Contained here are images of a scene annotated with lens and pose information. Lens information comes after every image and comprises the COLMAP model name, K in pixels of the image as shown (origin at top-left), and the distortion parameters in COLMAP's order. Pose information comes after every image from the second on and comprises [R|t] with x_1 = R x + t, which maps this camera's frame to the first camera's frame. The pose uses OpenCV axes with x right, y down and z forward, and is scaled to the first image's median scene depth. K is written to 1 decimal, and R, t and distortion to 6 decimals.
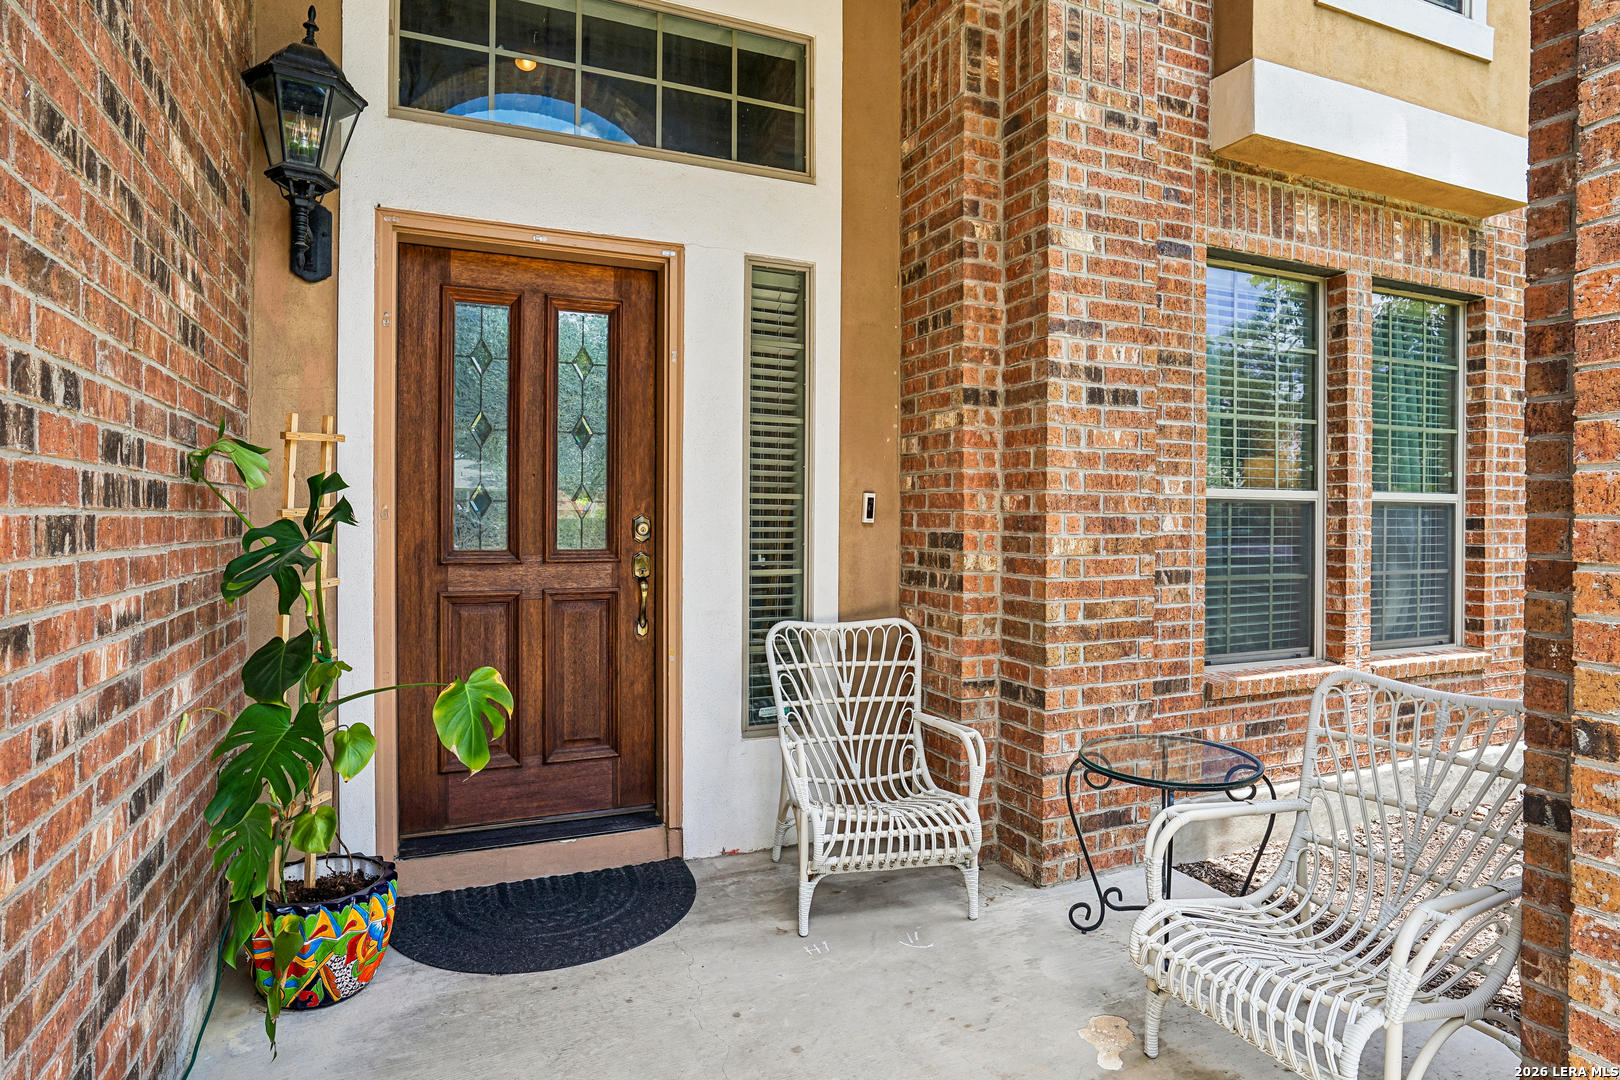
lens RADIAL K [[878.7, 0, 809.8], [0, 878.7, 522.3], [0, 0, 1]] dist [-0.020388, 0.000021]
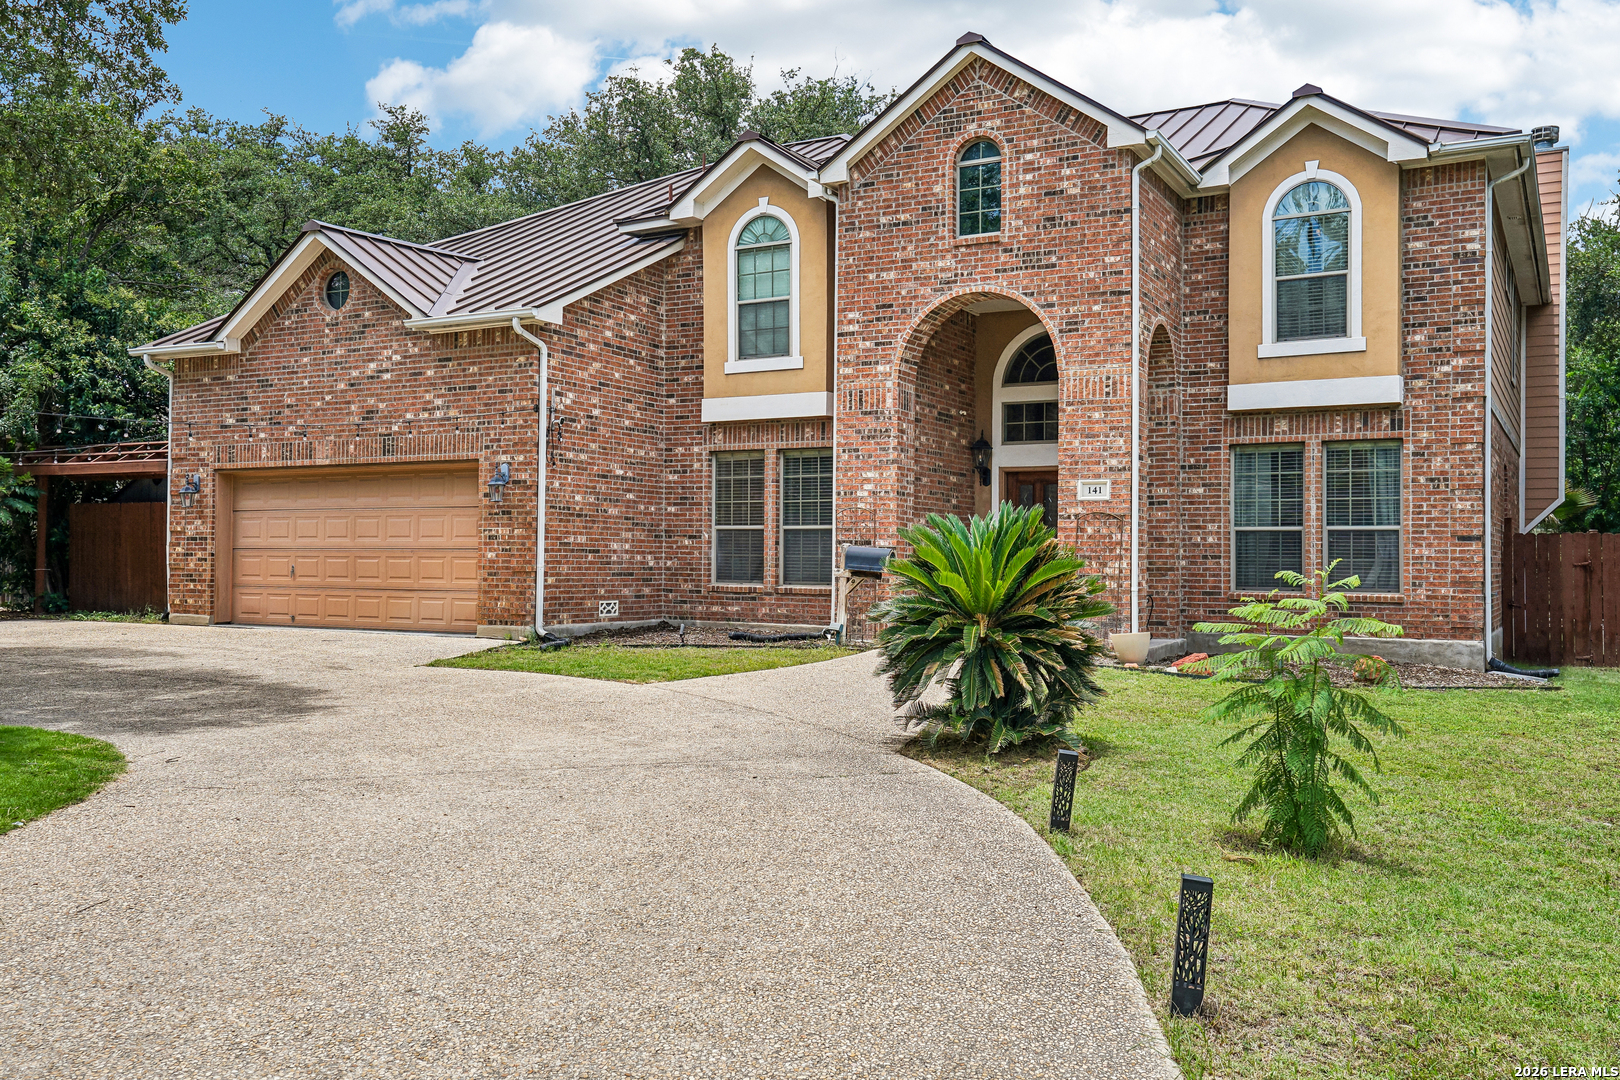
lens RADIAL K [[1390.2, 0, 810.0], [0, 1390.2, 540.0], [0, 0, 1]] dist [-0.000358, -0.000084]
pose [[0.603670, -0.009343, -0.797179, 3.382240], [-0.005391, 0.999861, -0.015801, 0.087051], [0.797216, 0.013836, 0.603536, -2.986071]]
